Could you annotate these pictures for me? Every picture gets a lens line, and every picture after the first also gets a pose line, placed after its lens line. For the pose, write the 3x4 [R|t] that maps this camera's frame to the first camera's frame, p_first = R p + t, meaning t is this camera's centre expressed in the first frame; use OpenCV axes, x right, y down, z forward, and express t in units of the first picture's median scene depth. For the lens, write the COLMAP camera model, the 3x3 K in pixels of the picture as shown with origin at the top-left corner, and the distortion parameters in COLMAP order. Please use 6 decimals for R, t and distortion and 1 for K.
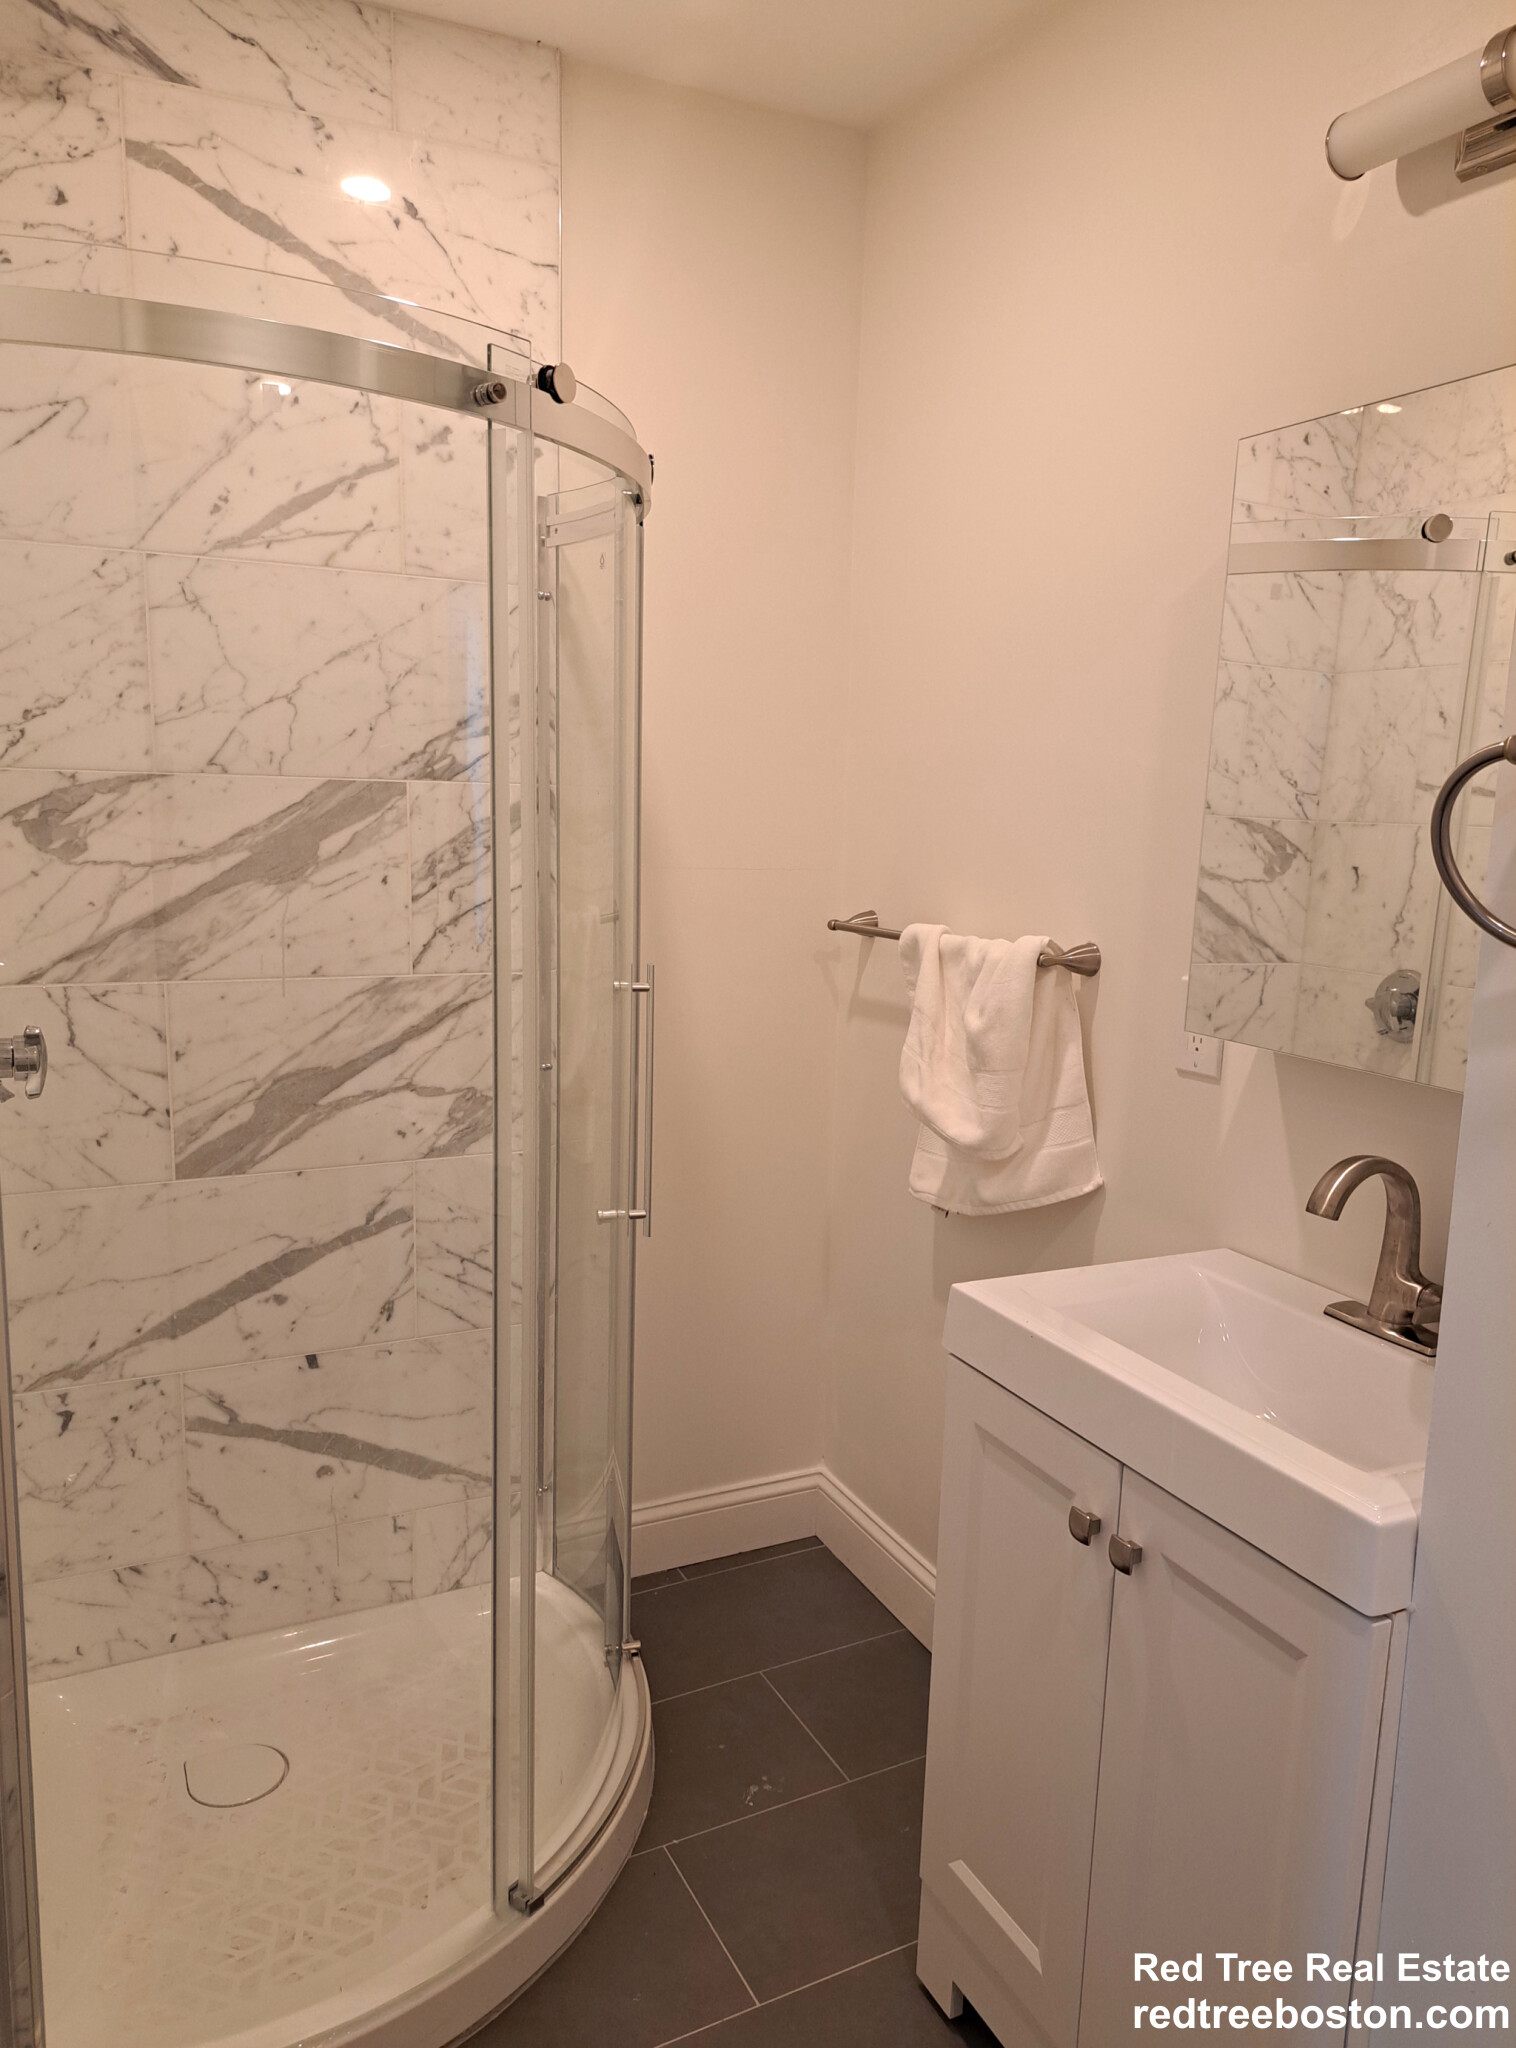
lens RADIAL K [[1433.8, 0, 761.0], [0, 1433.8, 1066.6], [0, 0, 1]] dist [0.081609, -0.080670]
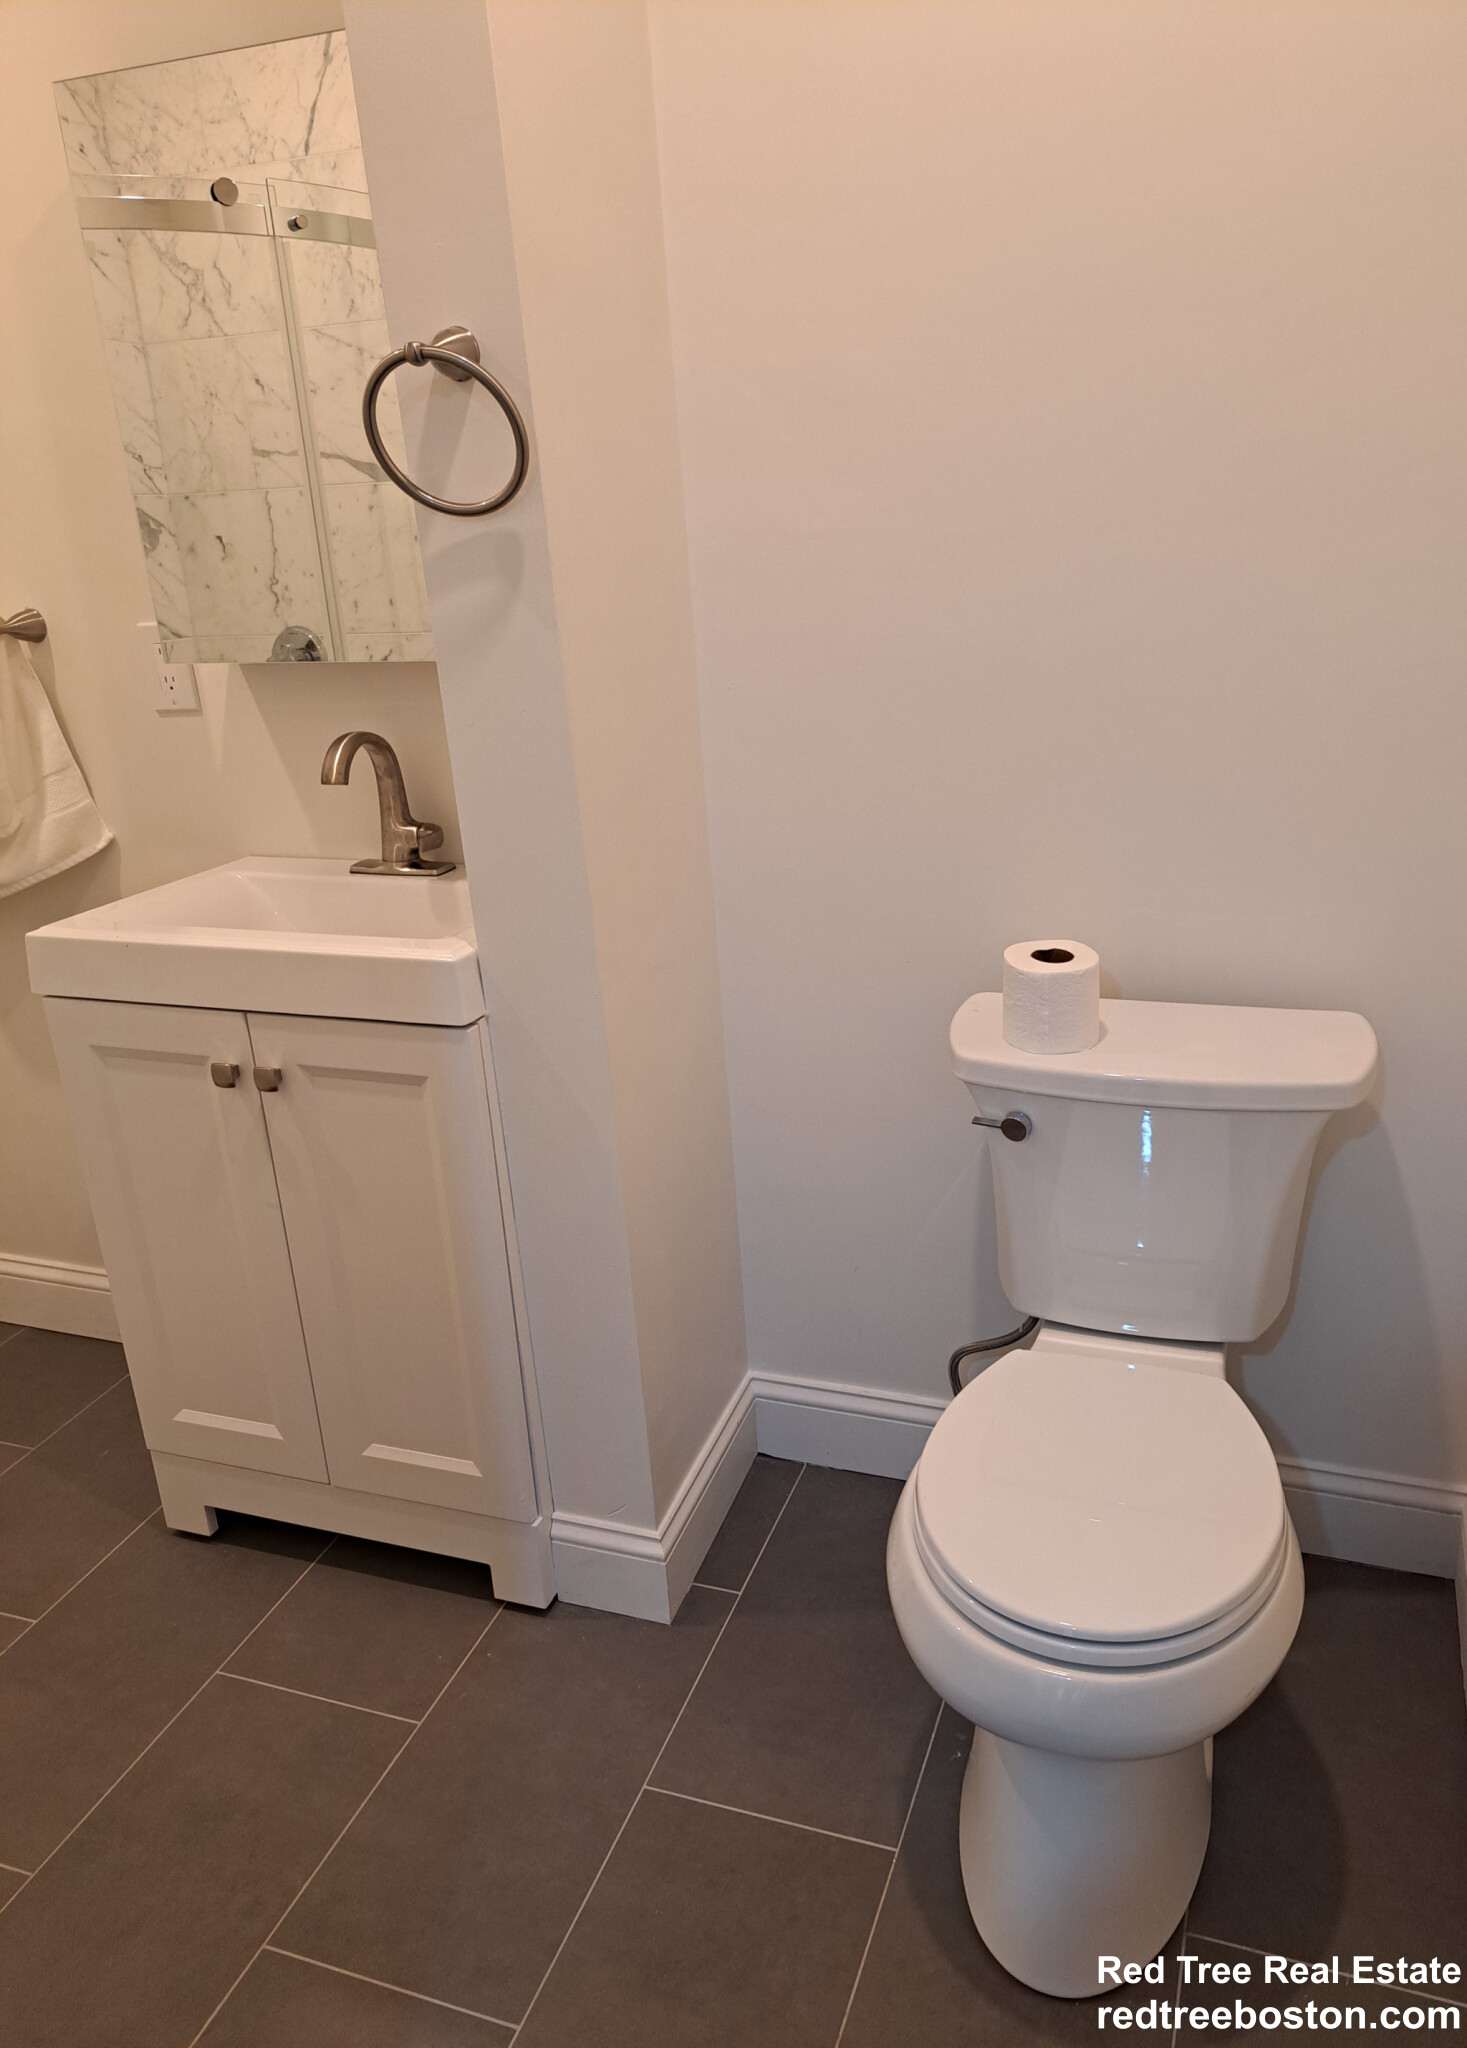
lens RADIAL K [[1509.9, 0, 733.5], [0, 1509.9, 1024.0], [0, 0, 1]] dist [-0.000215, 0.000175]
pose [[0.735261, -0.287657, 0.613714, -0.143698], [0.196621, 0.957058, 0.213026, 0.065643], [-0.648639, -0.035961, 0.760247, -0.131400]]
